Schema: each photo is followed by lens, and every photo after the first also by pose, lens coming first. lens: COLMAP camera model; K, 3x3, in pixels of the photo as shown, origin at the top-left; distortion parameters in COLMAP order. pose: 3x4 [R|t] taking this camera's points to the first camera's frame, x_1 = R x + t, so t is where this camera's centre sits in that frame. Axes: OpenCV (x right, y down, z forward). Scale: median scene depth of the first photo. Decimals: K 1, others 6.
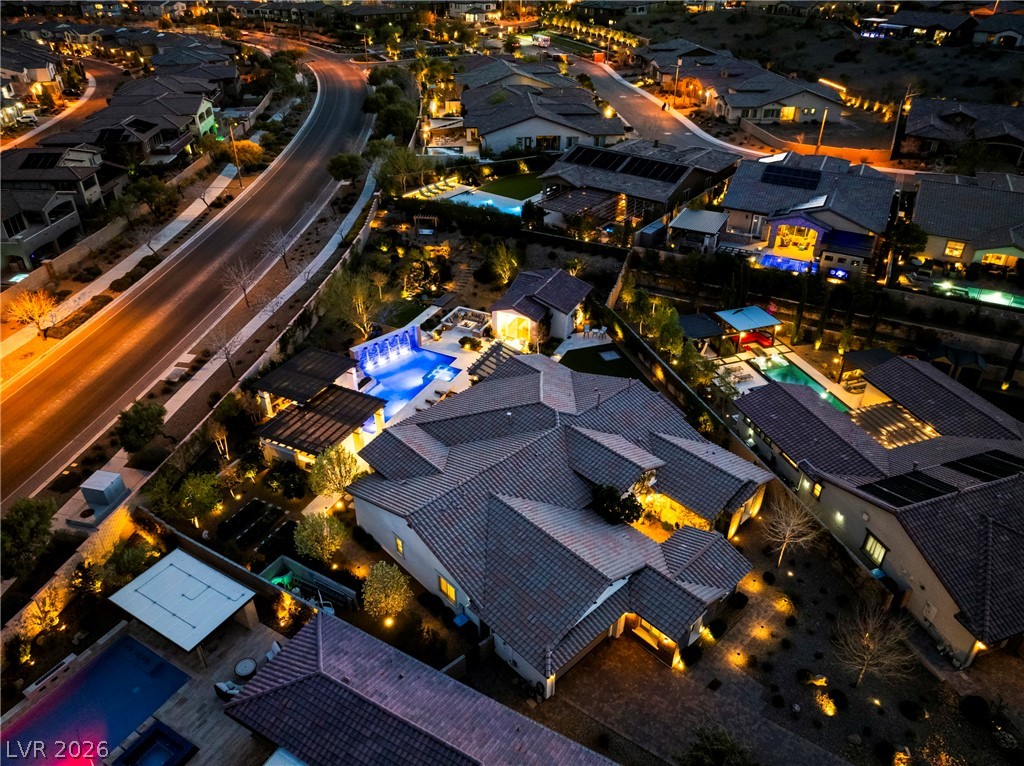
lens RADIAL K [[720.7, 0, 516.2], [0, 720.7, 383.0], [0, 0, 1]] dist [-0.045276, 0.020444]
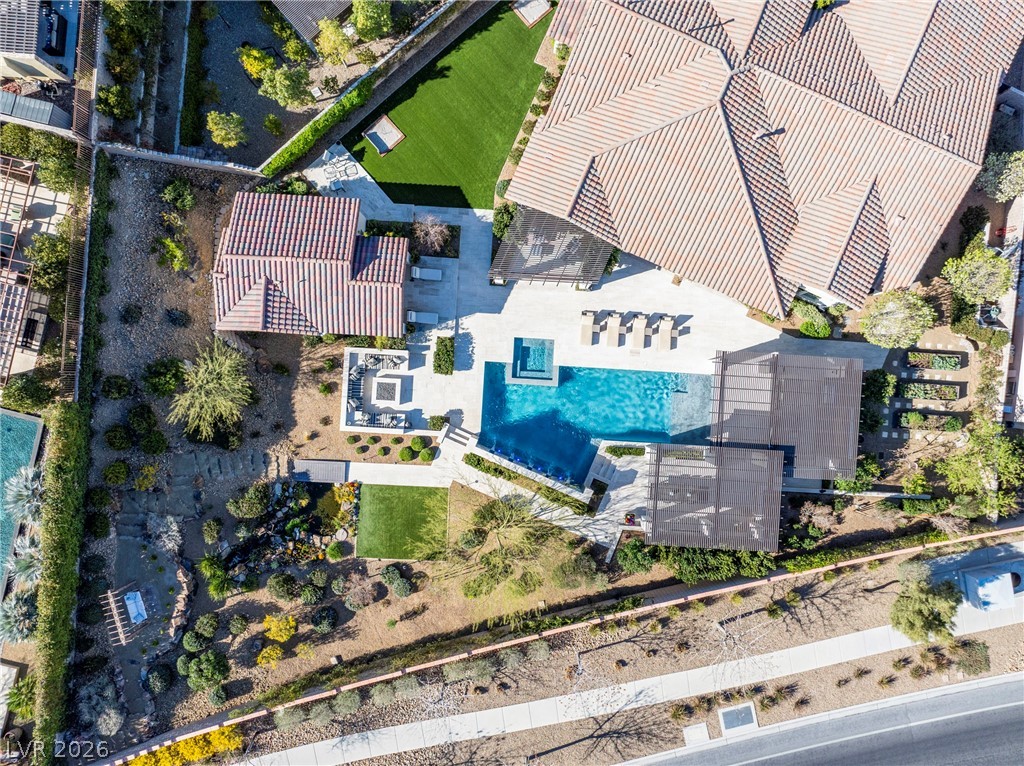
lens RADIAL K [[720.7, 0, 516.2], [0, 720.7, 383.0], [0, 0, 1]] dist [-0.045276, 0.020444]
pose [[-0.388375, -0.921486, -0.005294, -0.091717], [0.492996, -0.212628, 0.843650, -0.470546], [-0.778537, 0.325042, 0.536868, 0.564929]]
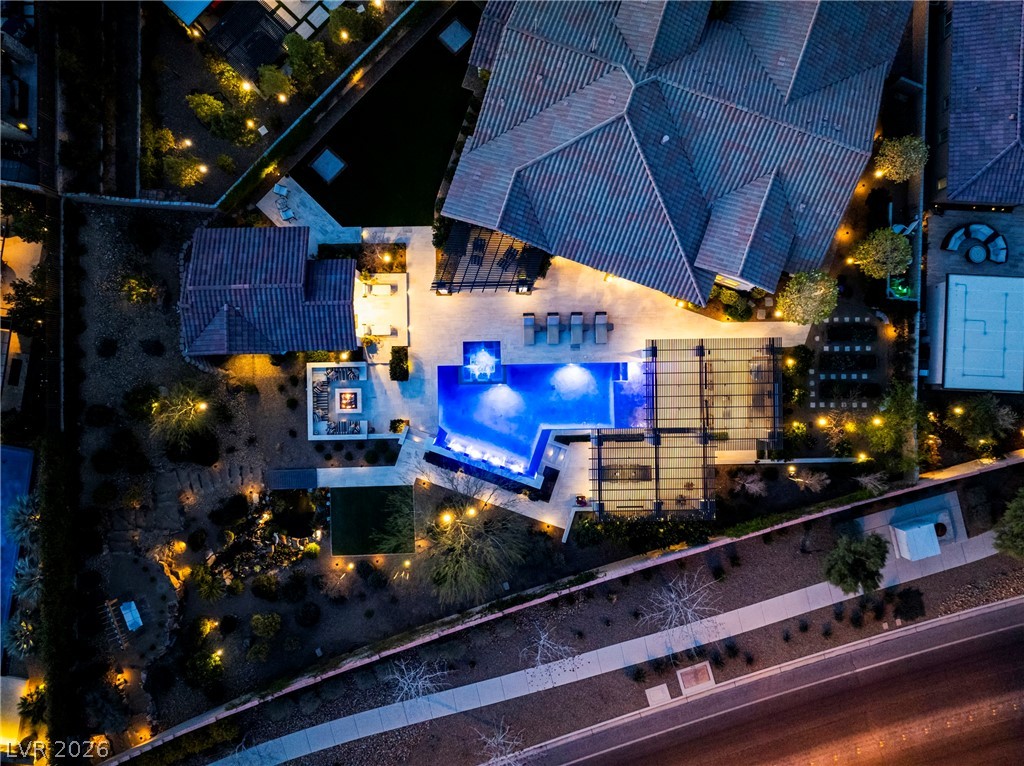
lens RADIAL K [[720.7, 0, 516.2], [0, 720.7, 383.0], [0, 0, 1]] dist [-0.045276, 0.020444]
pose [[-0.458212, -0.888840, -0.002396, -0.110311], [0.473121, -0.246182, 0.845902, -0.490131], [-0.752461, 0.386469, 0.533332, 0.514336]]
